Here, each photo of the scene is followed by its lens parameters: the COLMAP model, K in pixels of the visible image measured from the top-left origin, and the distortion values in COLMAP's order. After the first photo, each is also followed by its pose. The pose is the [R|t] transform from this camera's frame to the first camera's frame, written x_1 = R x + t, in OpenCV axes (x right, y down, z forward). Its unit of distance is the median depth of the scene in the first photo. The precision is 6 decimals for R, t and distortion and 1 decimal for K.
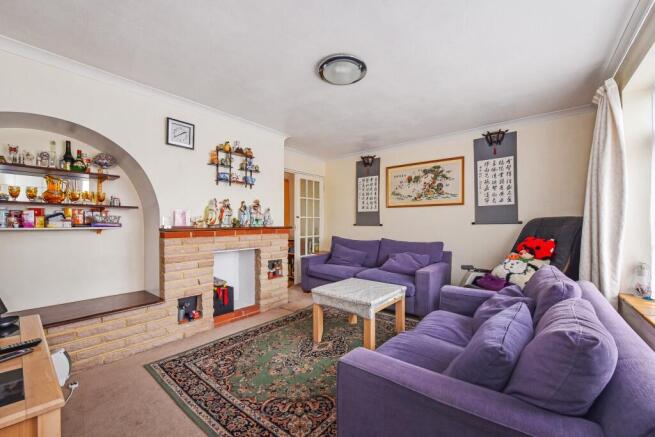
lens RADIAL K [[265.7, 0, 328.5], [0, 265.7, 224.1], [0, 0, 1]] dist [0.000043, -0.000130]
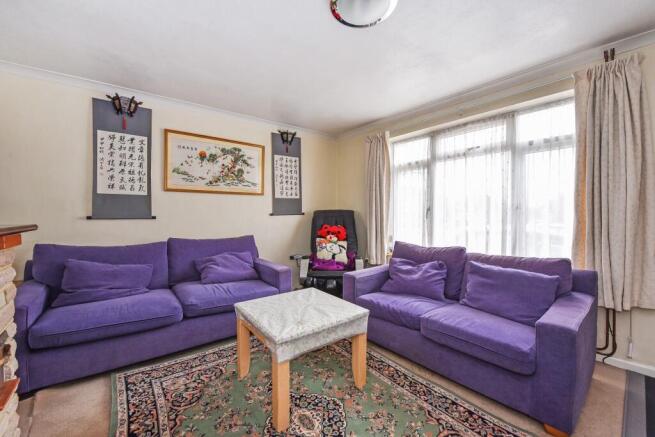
lens RADIAL K [[265.7, 0, 331.1], [0, 265.7, 214.2], [0, 0, 1]] dist [0.000043, -0.000130]
pose [[0.203191, -0.002471, 0.979136, -0.400340], [0.004800, 0.999987, 0.001527, -0.003956], [-0.979127, 0.004389, 0.203200, 0.558327]]
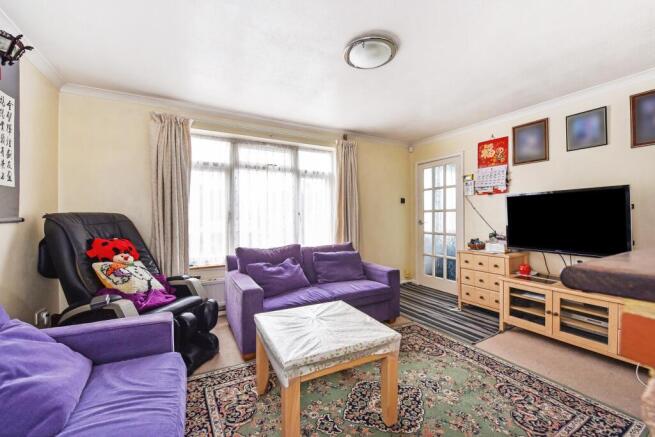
lens RADIAL K [[265.7, 0, 326.6], [0, 265.7, 216.3], [0, 0, 1]] dist [0.000043, -0.000130]
pose [[-0.919111, 0.004570, 0.393971, -0.103904], [0.005970, 0.999979, 0.002328, -0.009732], [-0.393952, 0.004492, -0.919120, 1.133332]]
